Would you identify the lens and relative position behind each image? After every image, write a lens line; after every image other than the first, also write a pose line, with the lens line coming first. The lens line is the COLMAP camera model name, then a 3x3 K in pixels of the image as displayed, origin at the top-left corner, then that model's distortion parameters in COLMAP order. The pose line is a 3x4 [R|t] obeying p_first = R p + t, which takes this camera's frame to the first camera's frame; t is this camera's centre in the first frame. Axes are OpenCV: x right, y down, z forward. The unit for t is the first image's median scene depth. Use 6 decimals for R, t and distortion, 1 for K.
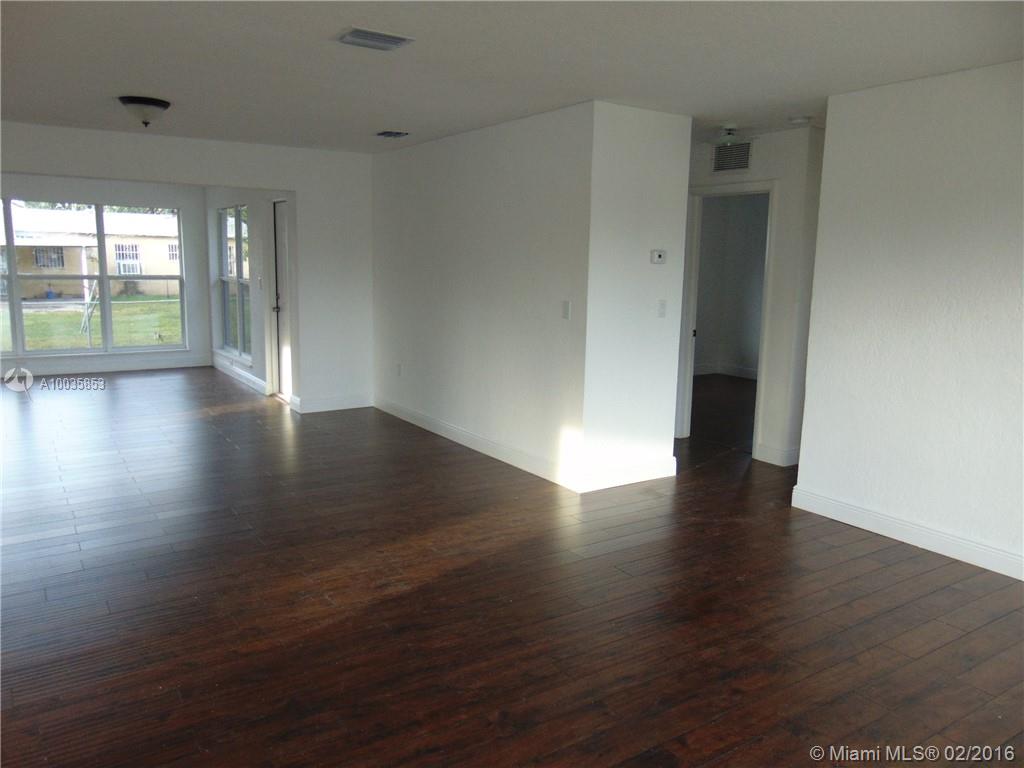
lens RADIAL K [[767.1, 0, 512.6], [0, 767.1, 383.7], [0, 0, 1]] dist [-0.019900, 0.038238]
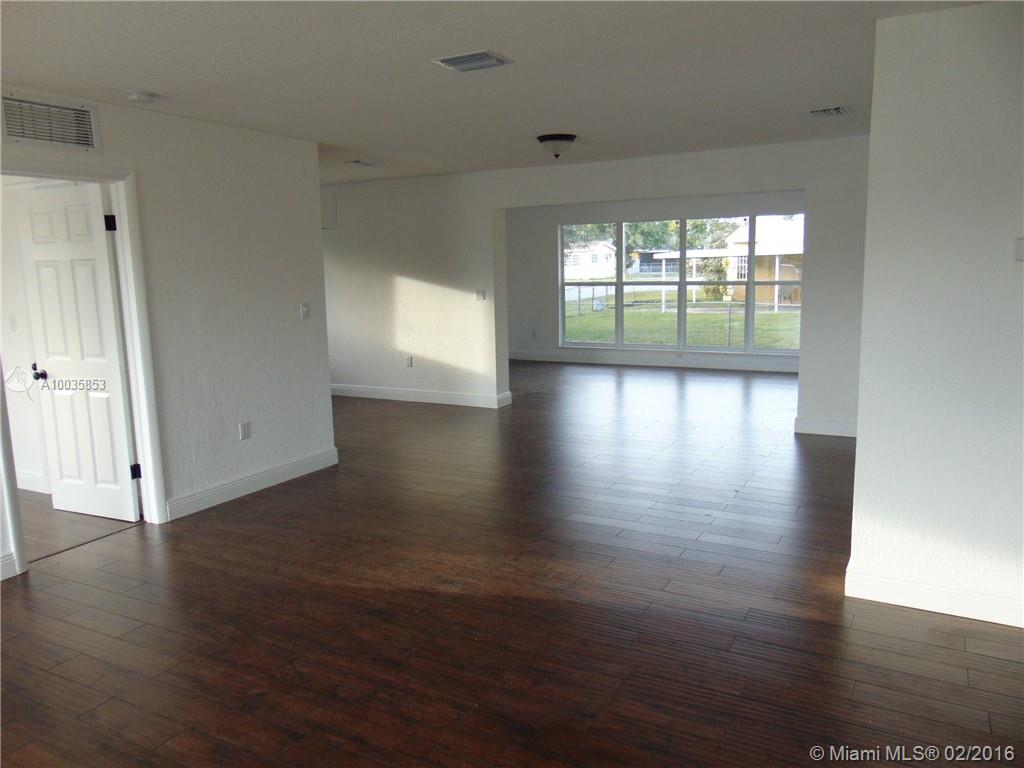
lens RADIAL K [[767.1, 0, 511.4], [0, 767.1, 384.9], [0, 0, 1]] dist [-0.019900, 0.038238]
pose [[0.466234, 0.112638, -0.877461, 0.727588], [-0.114162, 0.991228, 0.066583, -0.080681], [0.877264, 0.069130, 0.475003, 0.525521]]
